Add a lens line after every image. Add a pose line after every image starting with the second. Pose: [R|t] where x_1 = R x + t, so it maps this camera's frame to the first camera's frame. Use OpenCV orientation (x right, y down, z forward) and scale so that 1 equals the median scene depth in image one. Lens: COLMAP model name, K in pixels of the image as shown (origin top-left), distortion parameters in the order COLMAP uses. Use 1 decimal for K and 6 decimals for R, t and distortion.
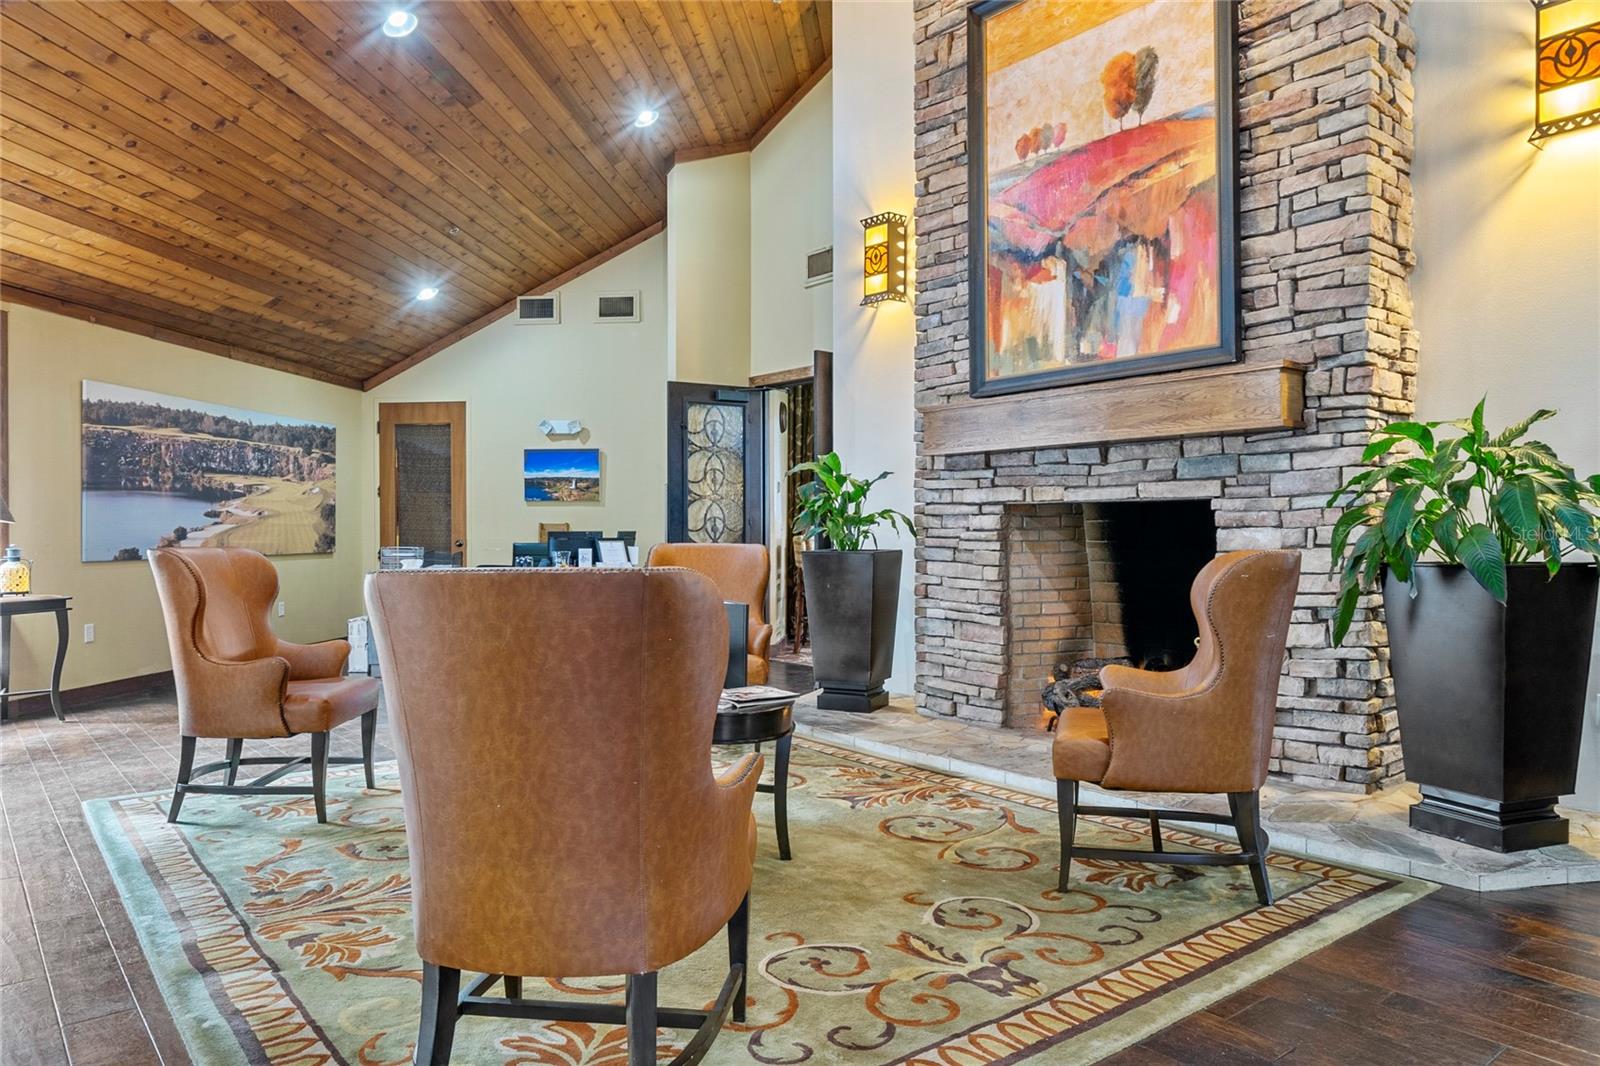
lens RADIAL K [[1036.7, 0, 800.0], [0, 1036.7, 533.0], [0, 0, 1]] dist [0.003115, -0.002923]
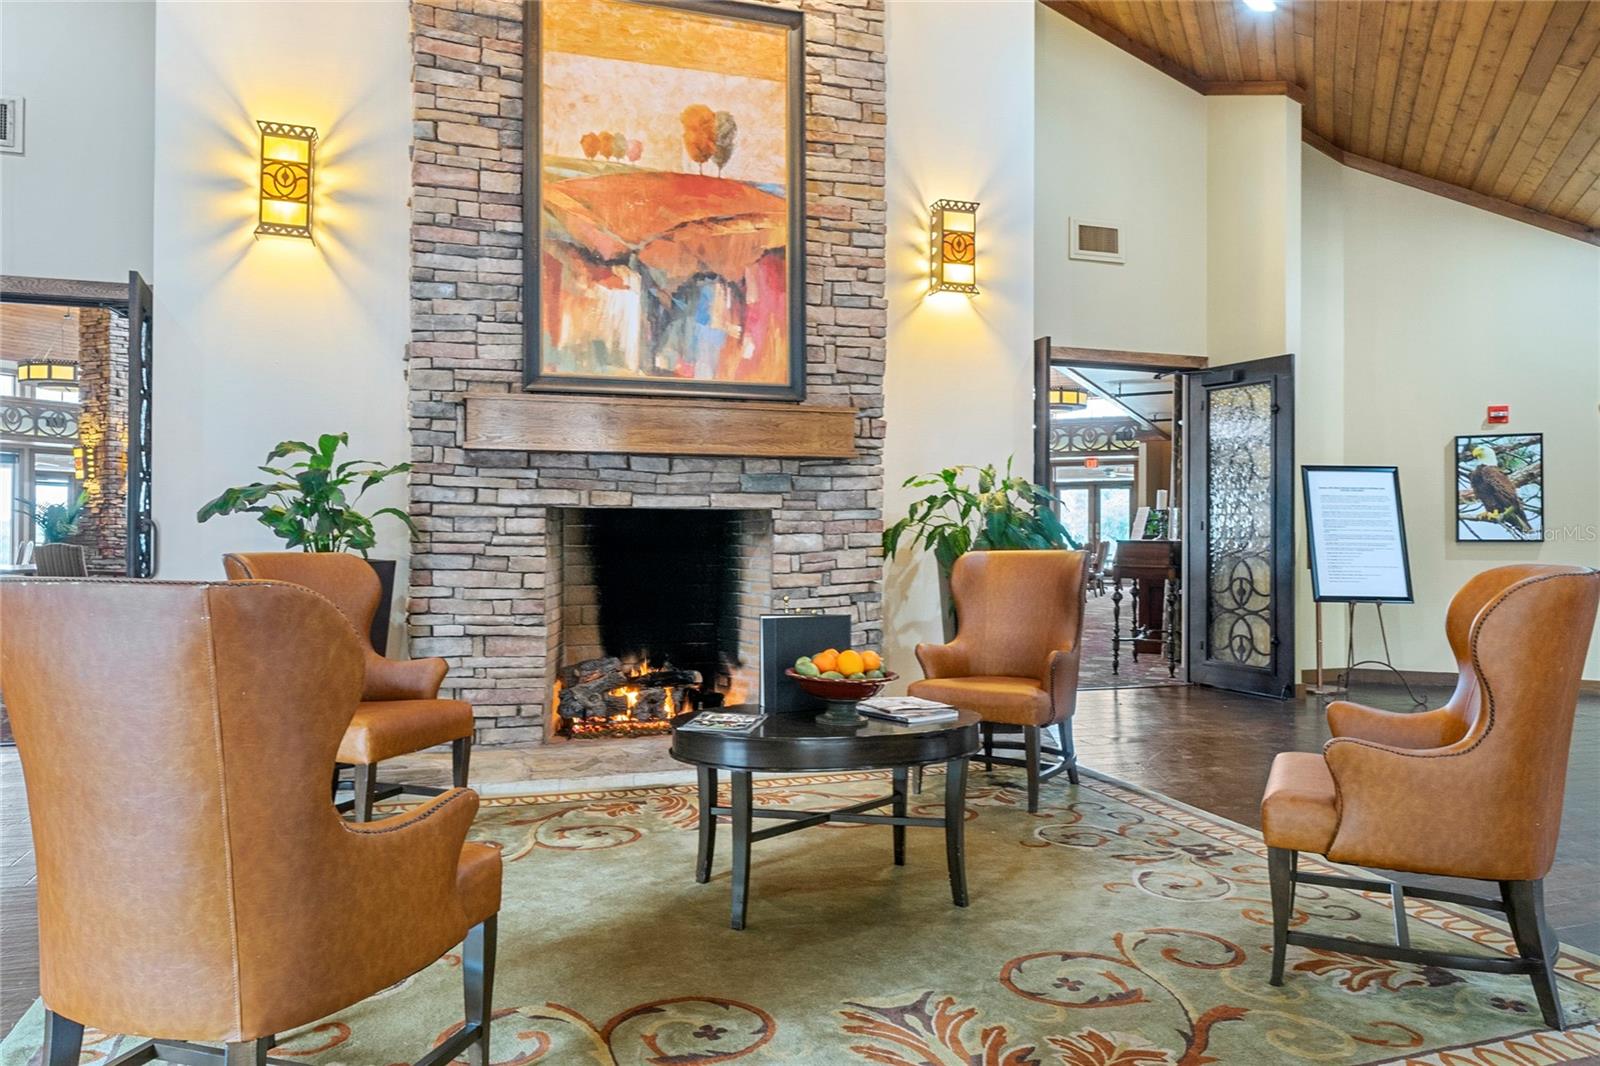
lens RADIAL K [[1026.5, 0, 800.0], [0, 1026.5, 533.0], [0, 0, 1]] dist [-0.004914, -0.001550]
pose [[0.368938, 0.004392, 0.929444, -0.657571], [-0.002040, 0.999990, -0.003915, -0.001138], [-0.929452, -0.000452, 0.368943, 0.490486]]
